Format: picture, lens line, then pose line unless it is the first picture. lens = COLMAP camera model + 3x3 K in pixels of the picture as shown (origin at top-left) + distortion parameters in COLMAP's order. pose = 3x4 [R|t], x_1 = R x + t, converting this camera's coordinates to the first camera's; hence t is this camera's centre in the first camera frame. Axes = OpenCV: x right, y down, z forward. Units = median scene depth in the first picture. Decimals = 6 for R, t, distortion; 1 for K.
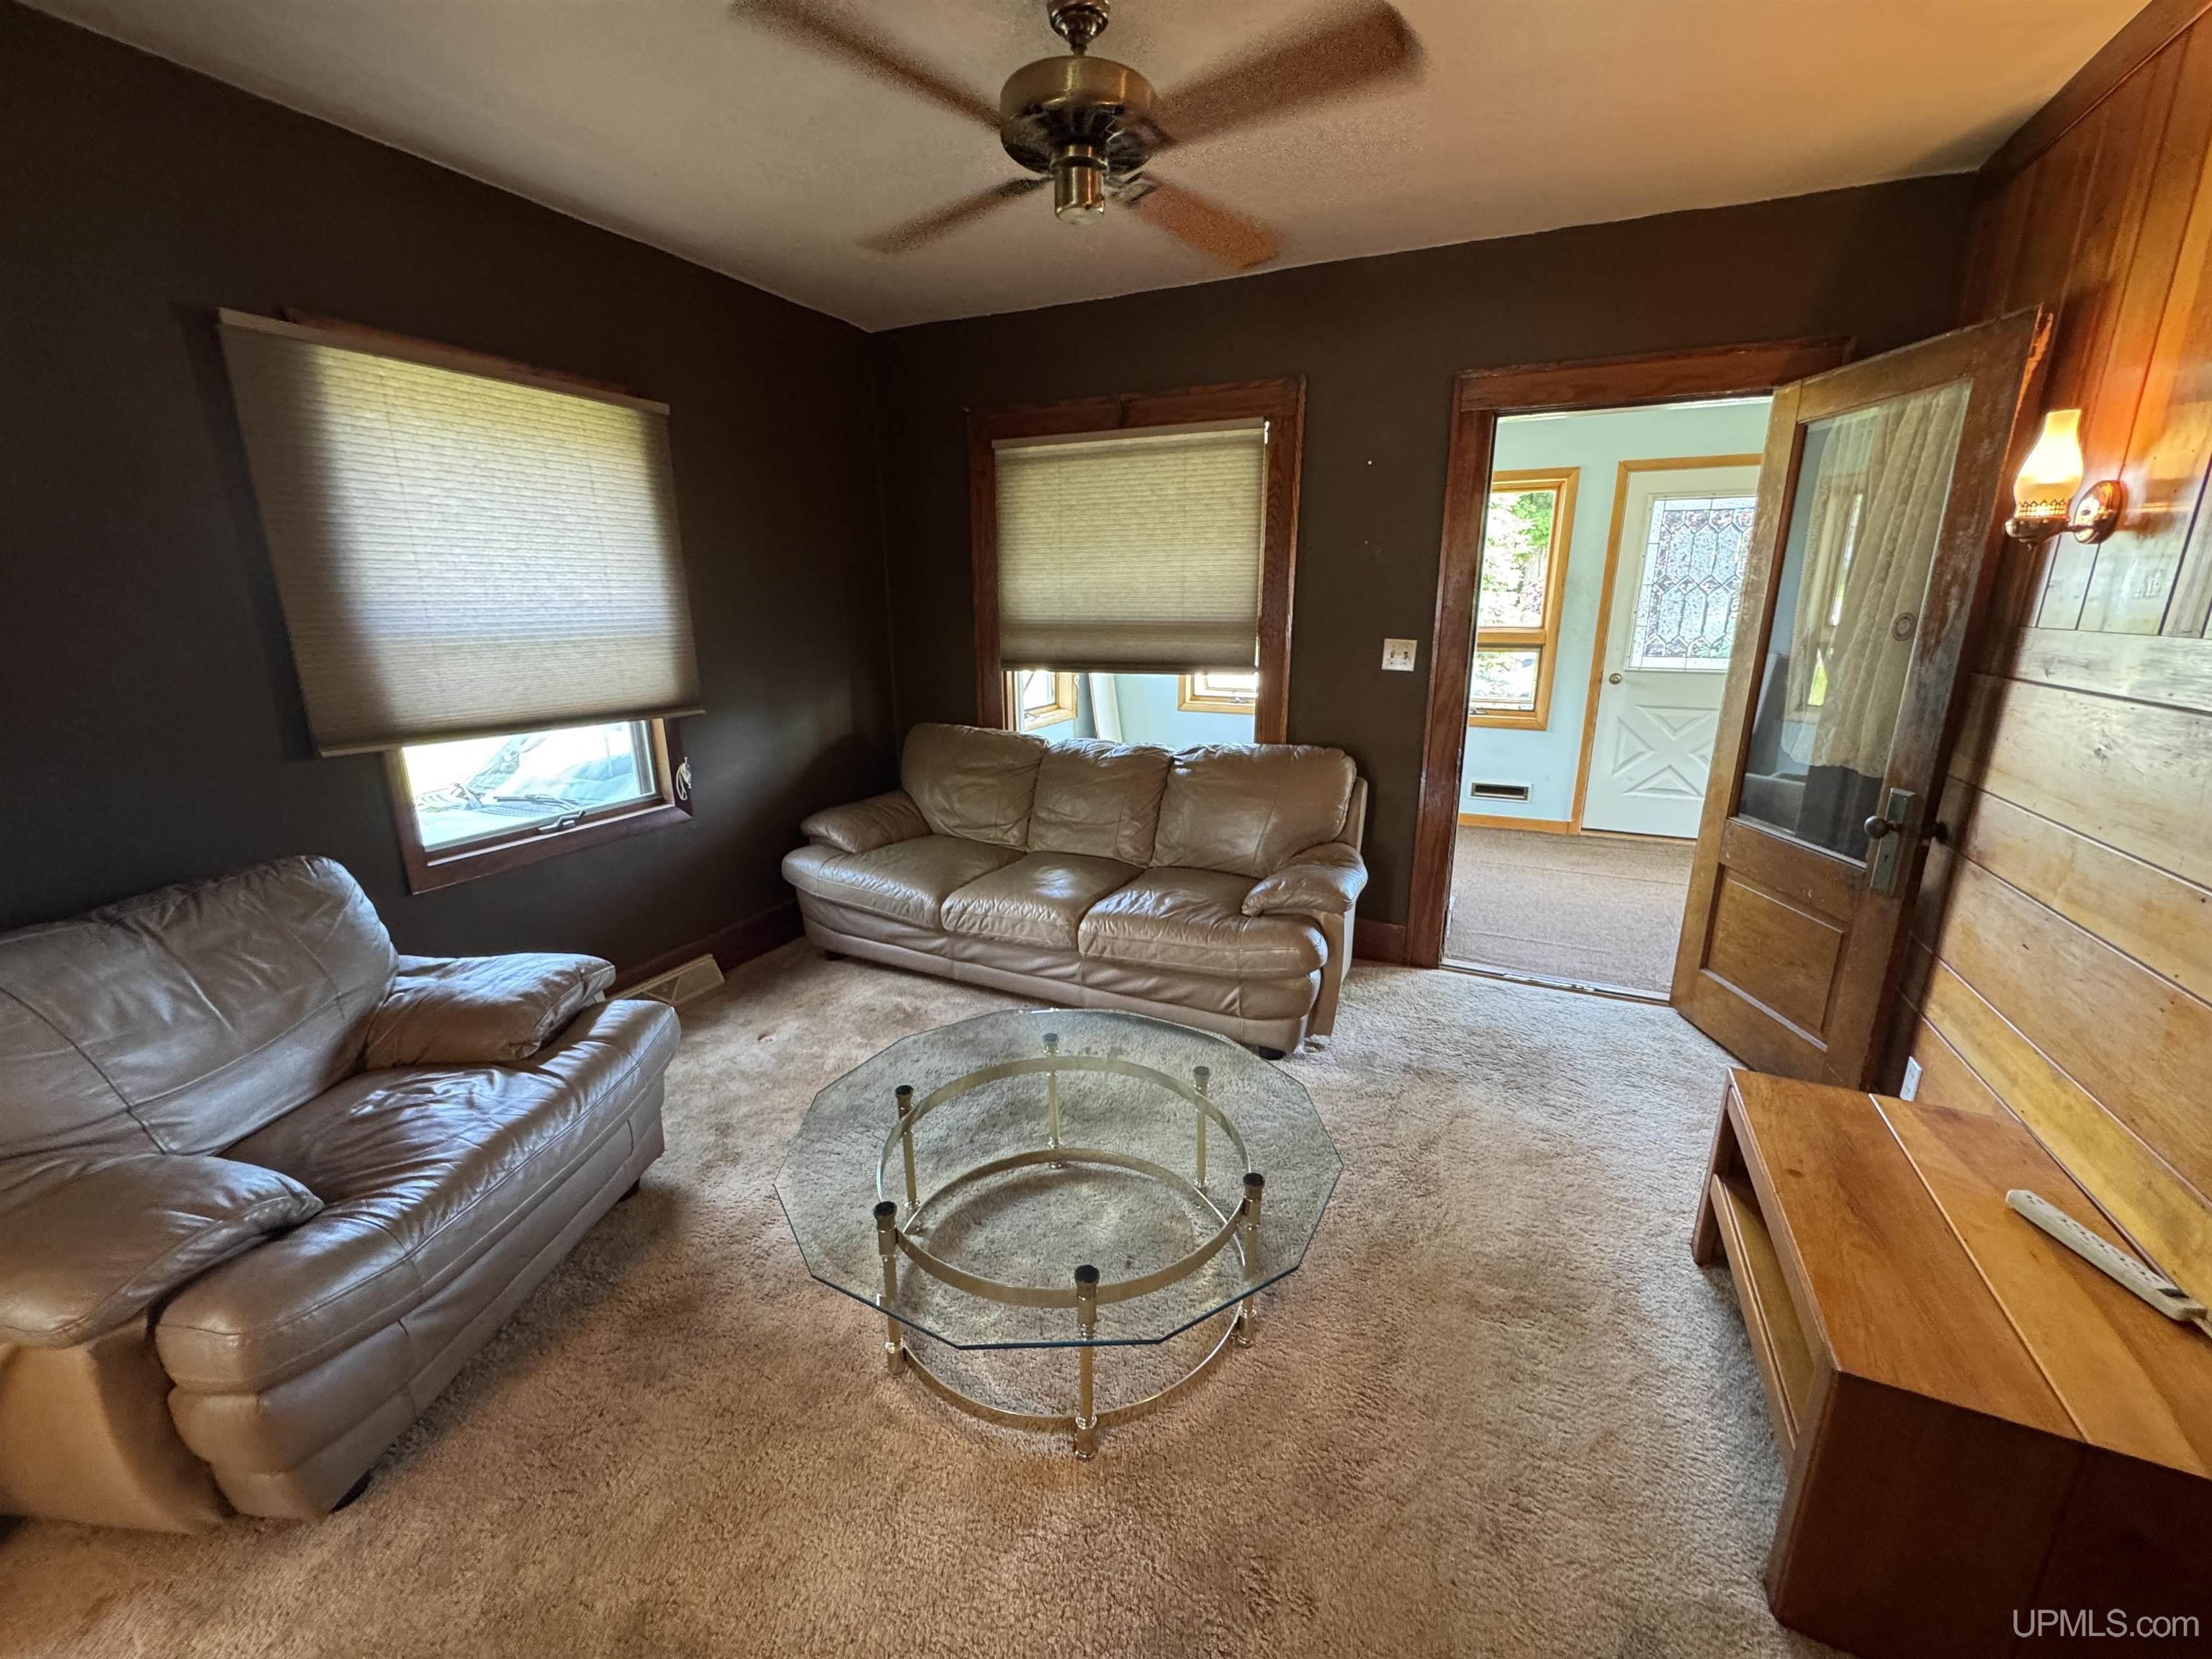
lens RADIAL K [[888.6, 0, 1104.1], [0, 888.6, 829.1], [0, 0, 1]] dist [-0.002544, 0.000572]
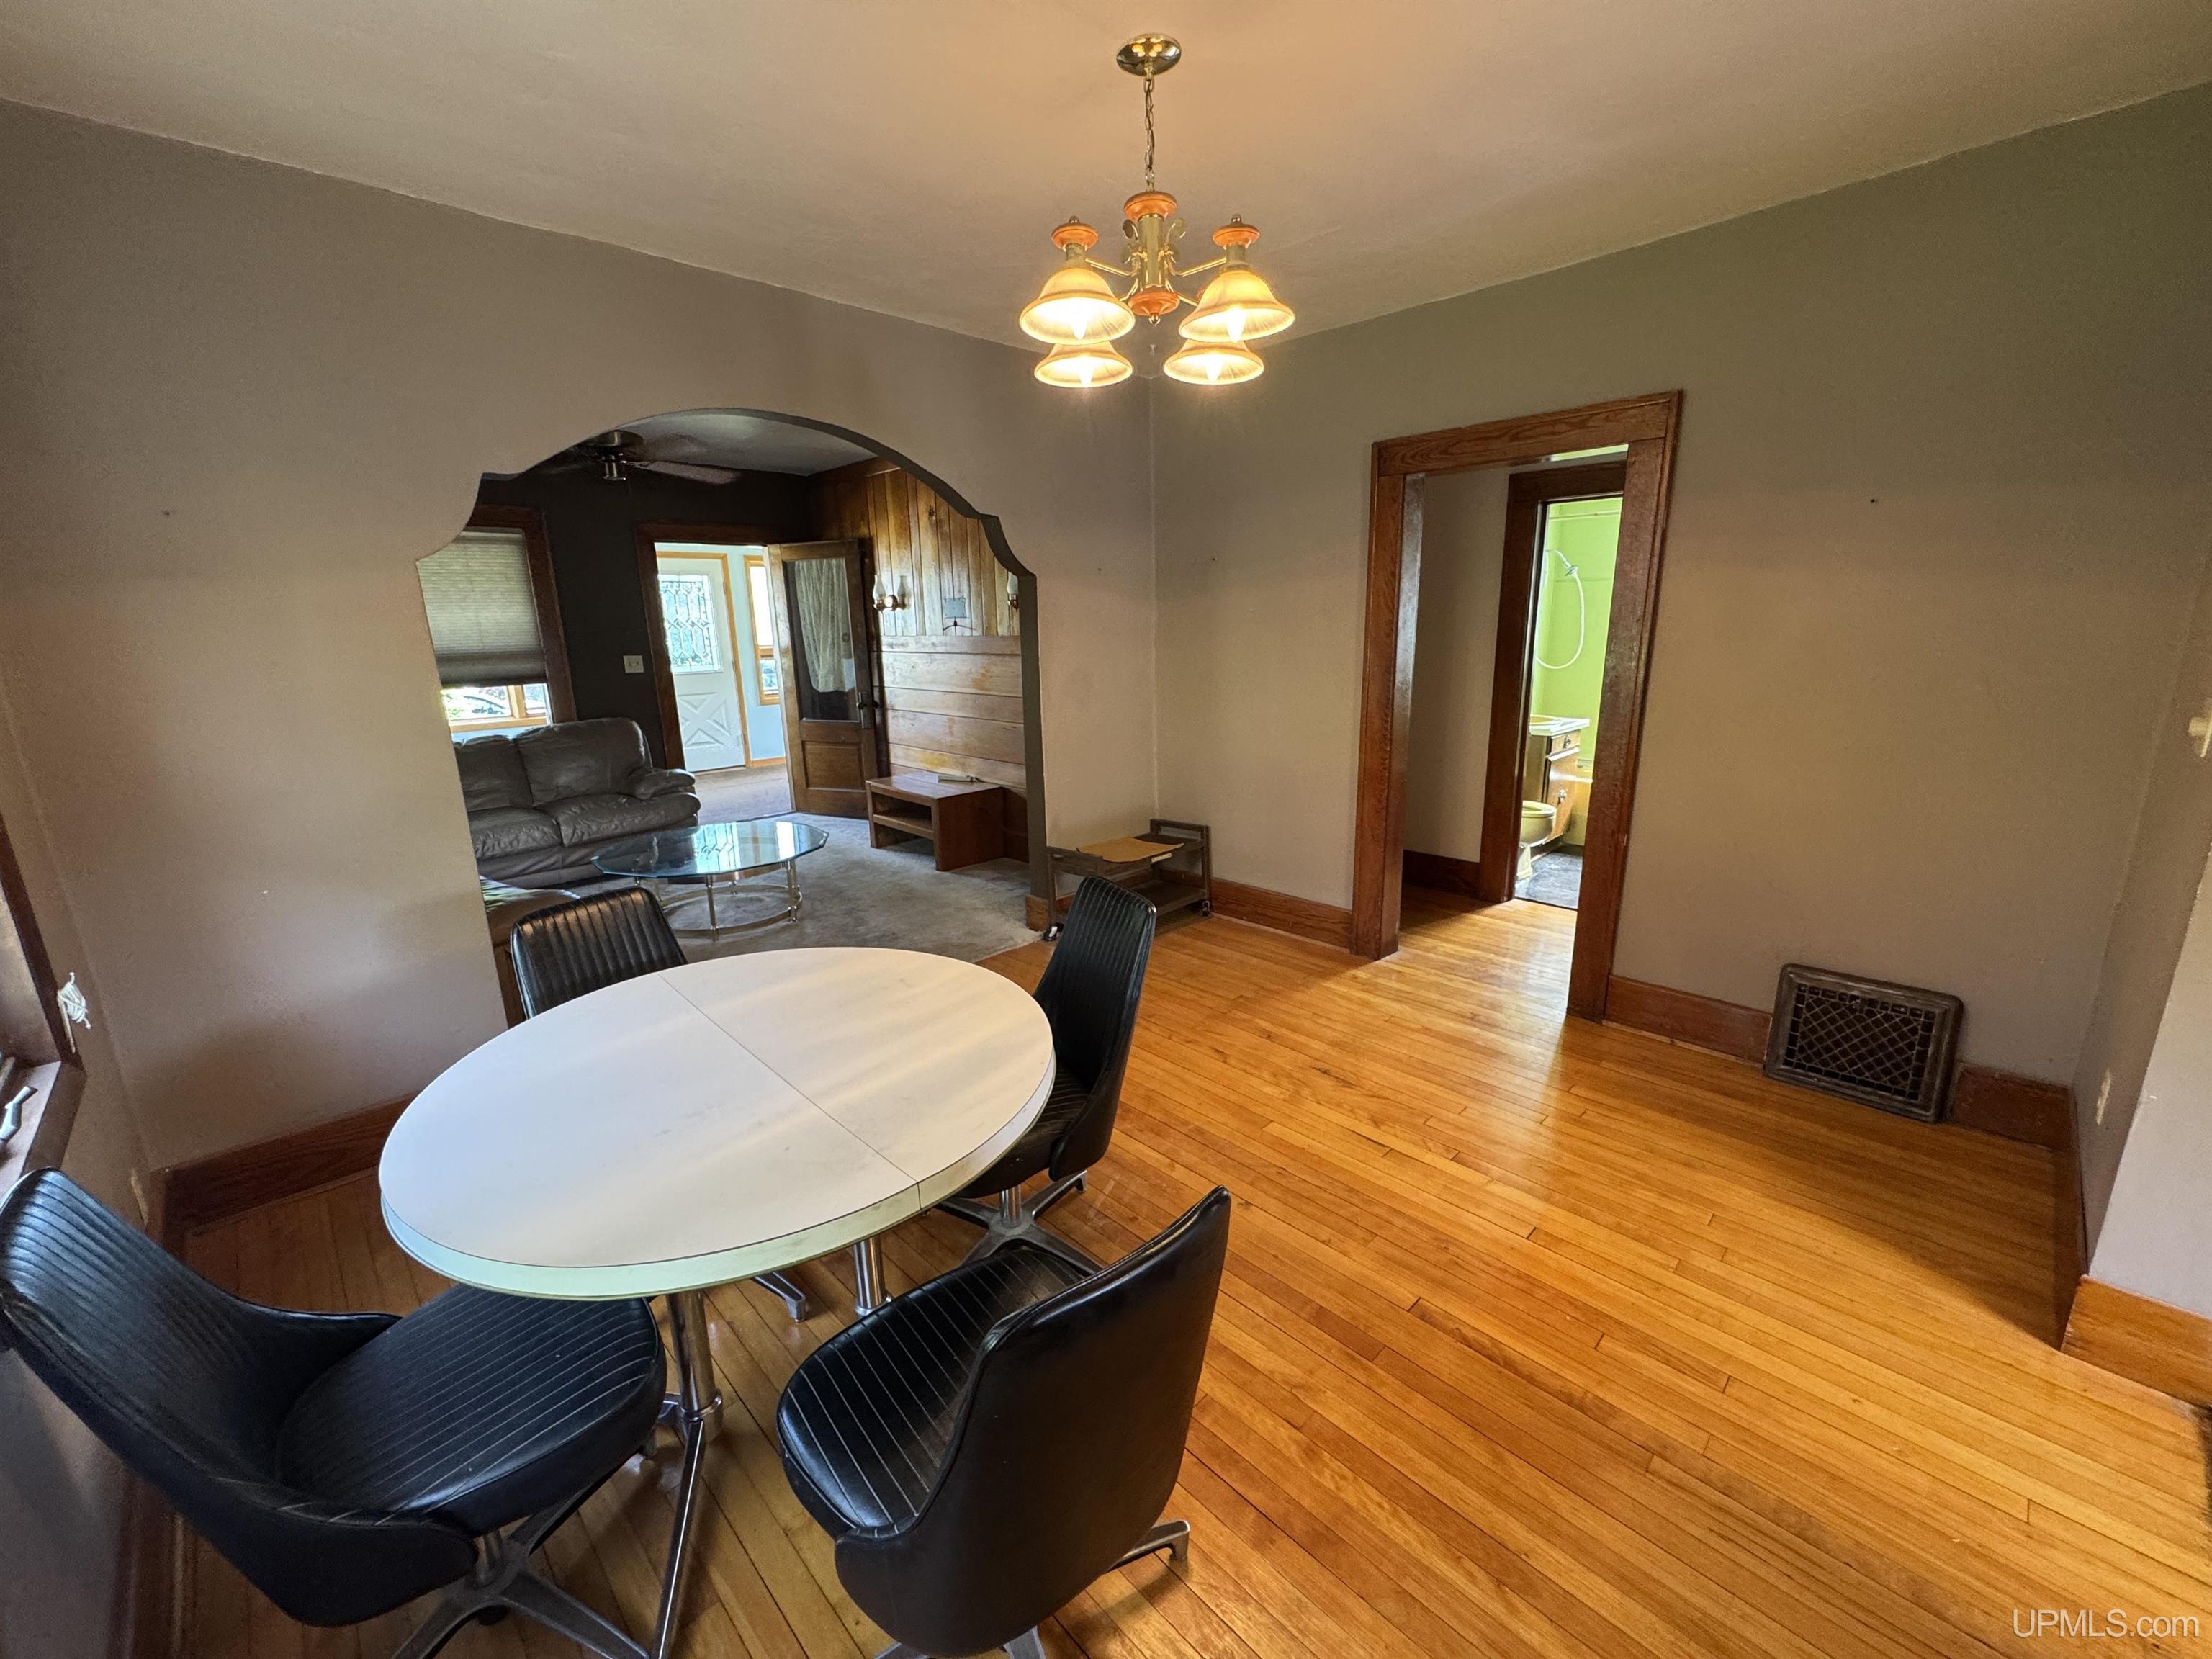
lens RADIAL K [[888.6, 0, 1111.5], [0, 888.6, 827.8], [0, 0, 1]] dist [-0.002544, 0.000572]
pose [[0.346714, -0.223100, 0.911052, -1.018244], [0.260593, 0.955974, 0.134928, 0.130504], [-0.901044, 0.190632, 0.389588, -0.510658]]
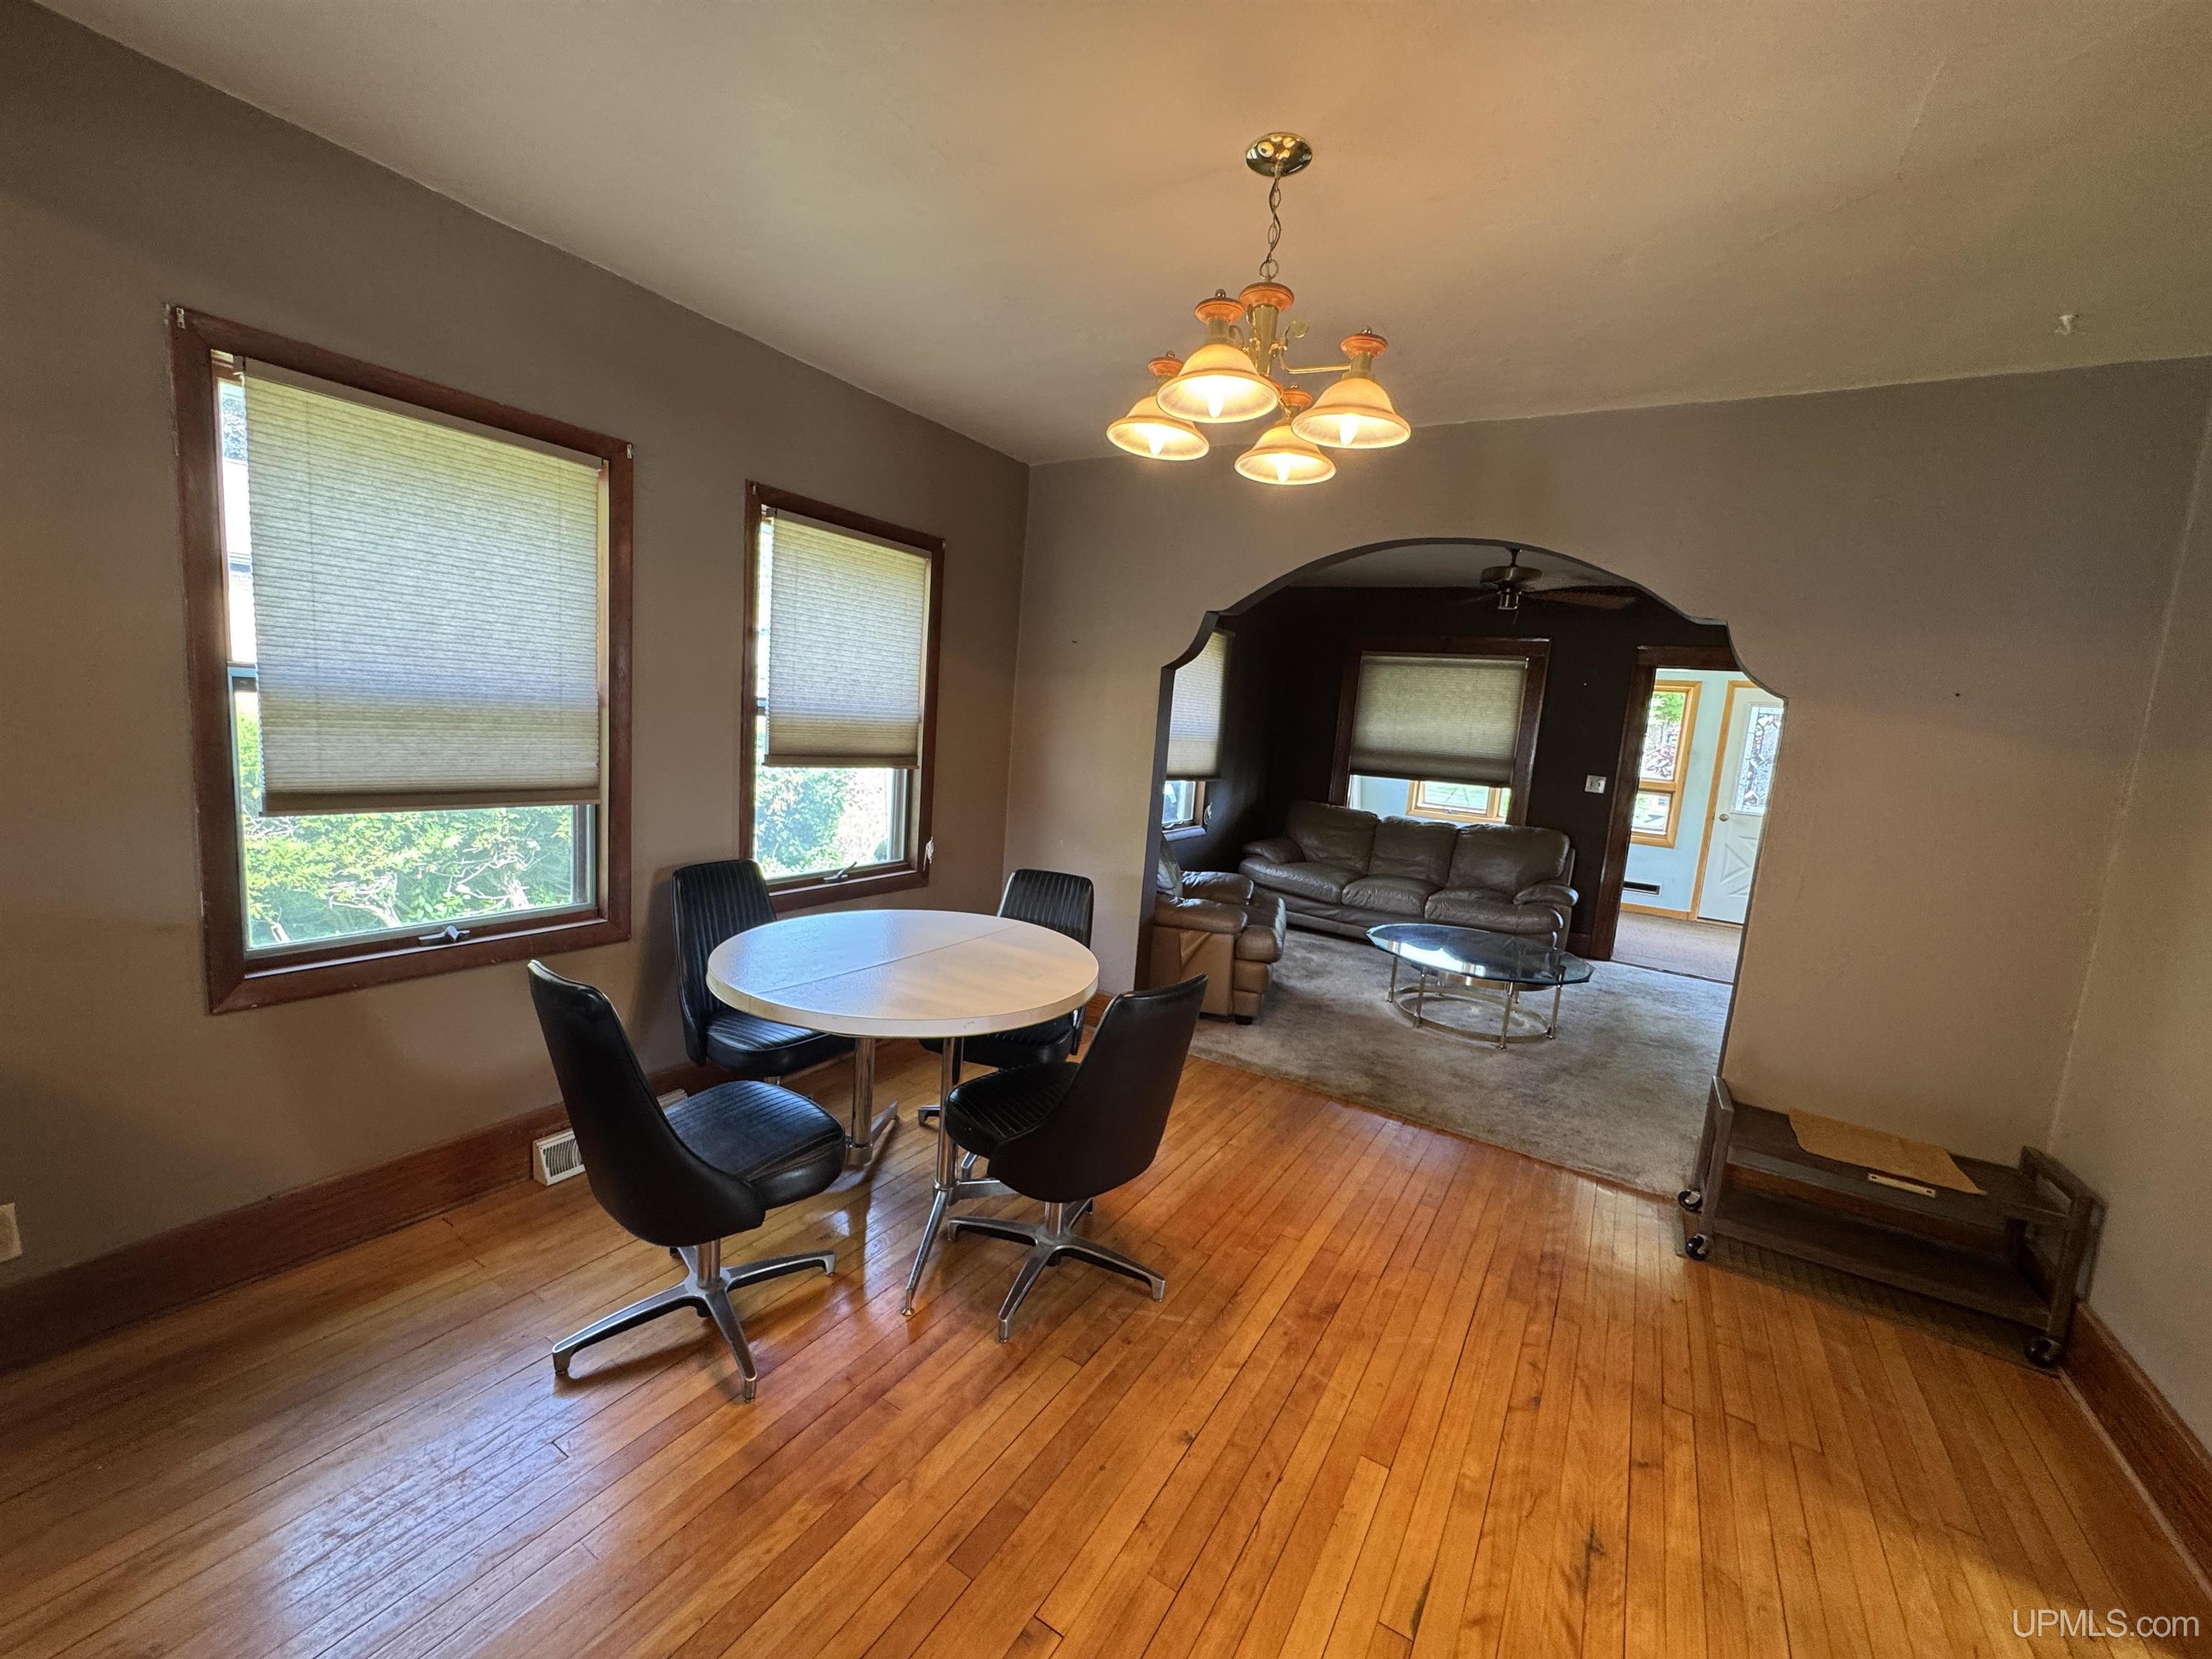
lens RADIAL K [[888.6, 0, 1102.6], [0, 888.6, 831.7], [0, 0, 1]] dist [-0.002544, 0.000572]
pose [[0.990014, 0.094697, -0.104427, -0.461850], [-0.107606, 0.986198, -0.125837, 0.234125], [0.091070, 0.135818, 0.986539, -0.867007]]
